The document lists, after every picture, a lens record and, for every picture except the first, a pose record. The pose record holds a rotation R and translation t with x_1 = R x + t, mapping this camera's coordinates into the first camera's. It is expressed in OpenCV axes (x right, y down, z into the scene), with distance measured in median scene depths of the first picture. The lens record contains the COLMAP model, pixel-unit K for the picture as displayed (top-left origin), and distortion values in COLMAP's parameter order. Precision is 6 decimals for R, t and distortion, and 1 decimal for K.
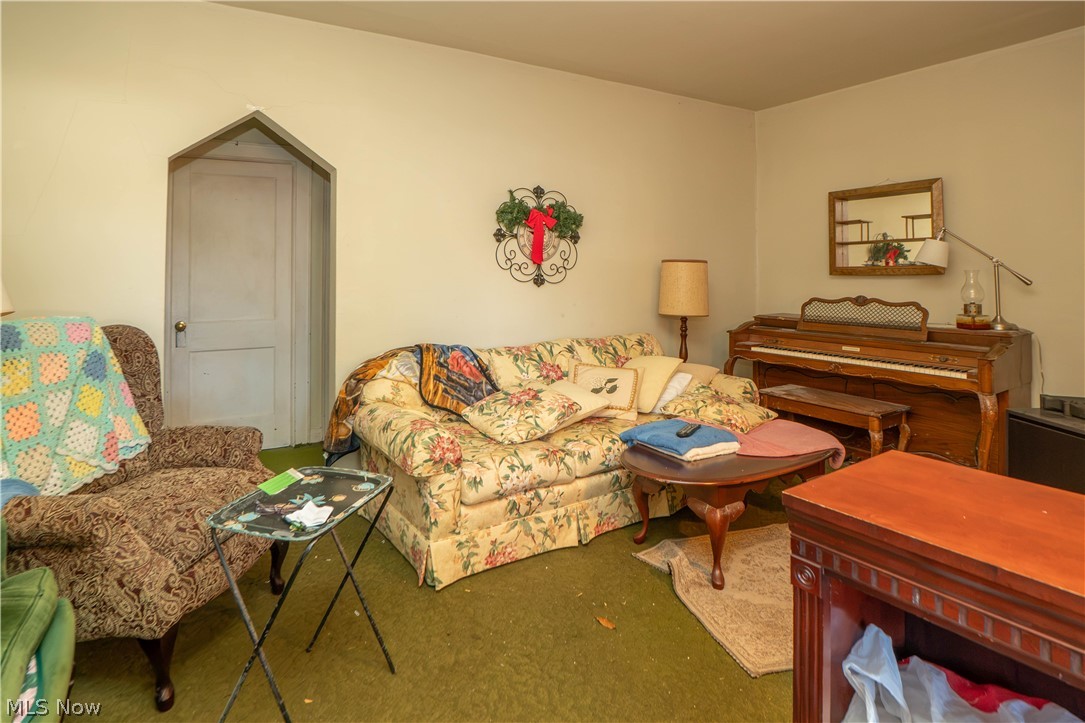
lens RADIAL K [[548.1, 0, 542.1], [0, 548.1, 360.5], [0, 0, 1]] dist [-0.030381, 0.005575]
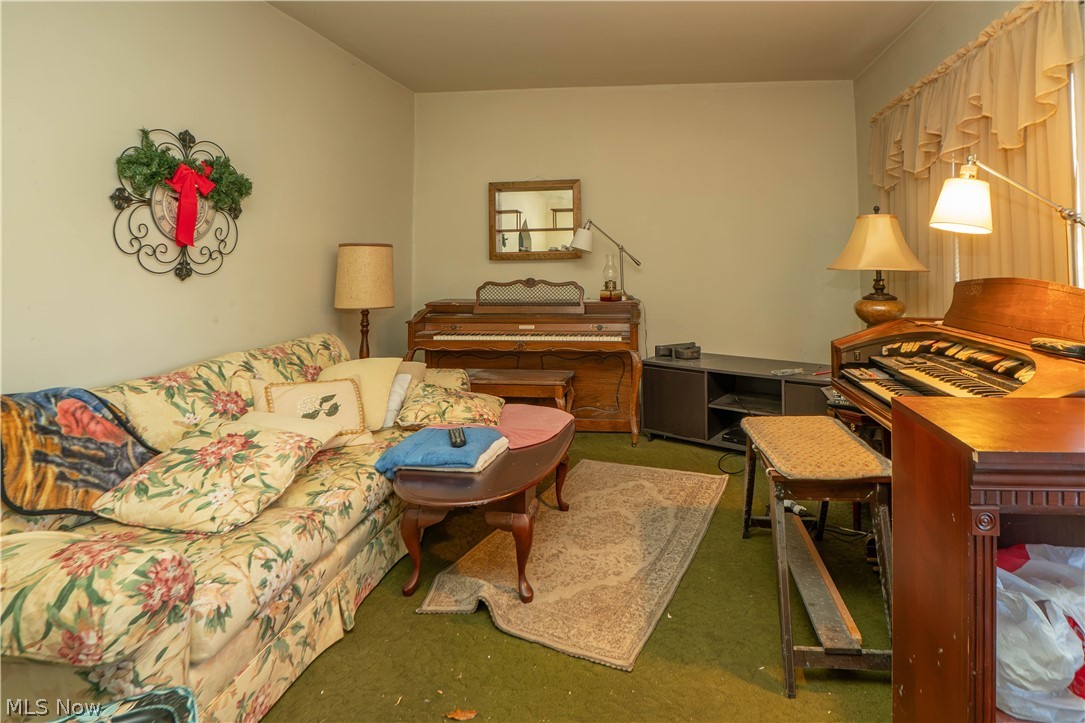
lens RADIAL K [[548.1, 0, 562.8], [0, 548.1, 306.1], [0, 0, 1]] dist [-0.030381, 0.005575]
pose [[0.637312, -0.067825, 0.767615, -0.242690], [0.129311, 0.991407, -0.019762, -0.034588], [-0.759679, 0.111856, 0.640606, 0.259374]]
